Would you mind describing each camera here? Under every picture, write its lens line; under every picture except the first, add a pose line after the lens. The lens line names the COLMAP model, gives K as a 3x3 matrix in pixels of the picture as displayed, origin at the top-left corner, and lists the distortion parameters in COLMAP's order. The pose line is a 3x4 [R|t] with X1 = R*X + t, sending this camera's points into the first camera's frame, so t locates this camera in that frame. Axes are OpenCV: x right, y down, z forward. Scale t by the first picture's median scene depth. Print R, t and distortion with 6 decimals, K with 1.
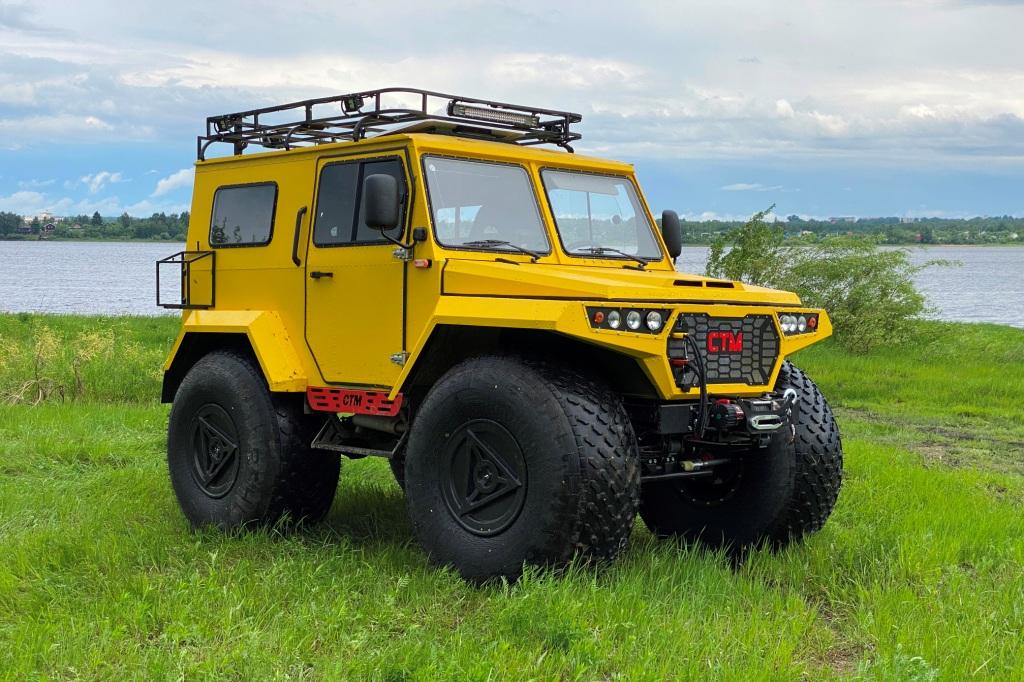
lens RADIAL K [[1525.4, 0, 512.0], [0, 1525.4, 341.0], [0, 0, 1]] dist [0.026303, 0.017414]
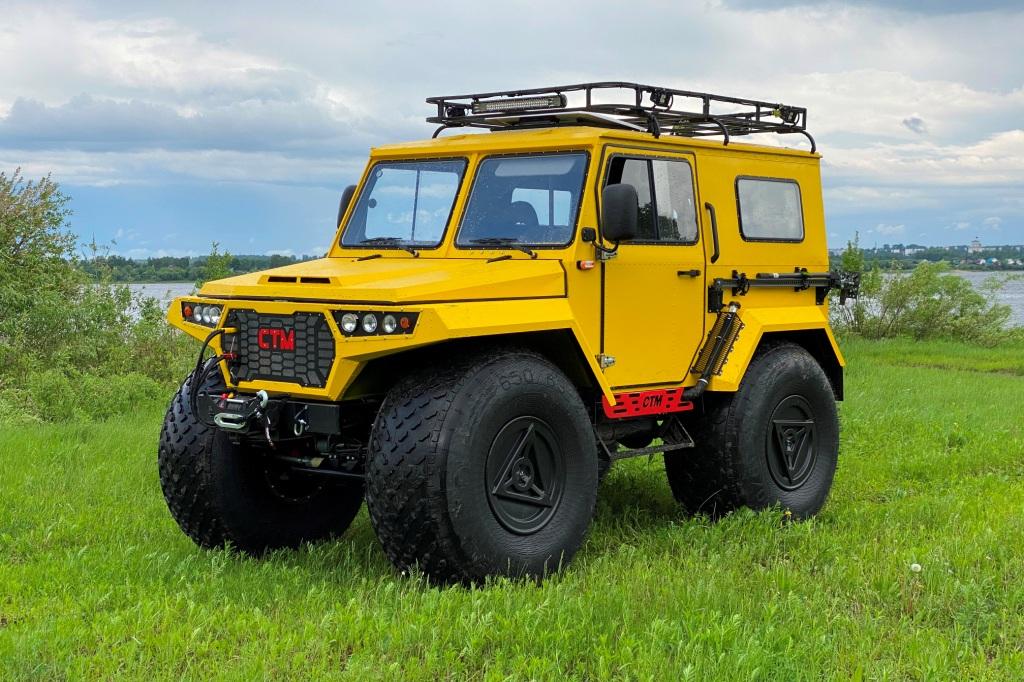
lens RADIAL K [[1525.4, 0, 512.0], [0, 1525.4, 341.0], [0, 0, 1]] dist [0.026303, 0.017414]
pose [[0.100509, 0.040448, -0.994114, 1.122285], [-0.017084, 0.999096, 0.038924, -0.038716], [0.994789, 0.013071, 0.101109, 1.039106]]
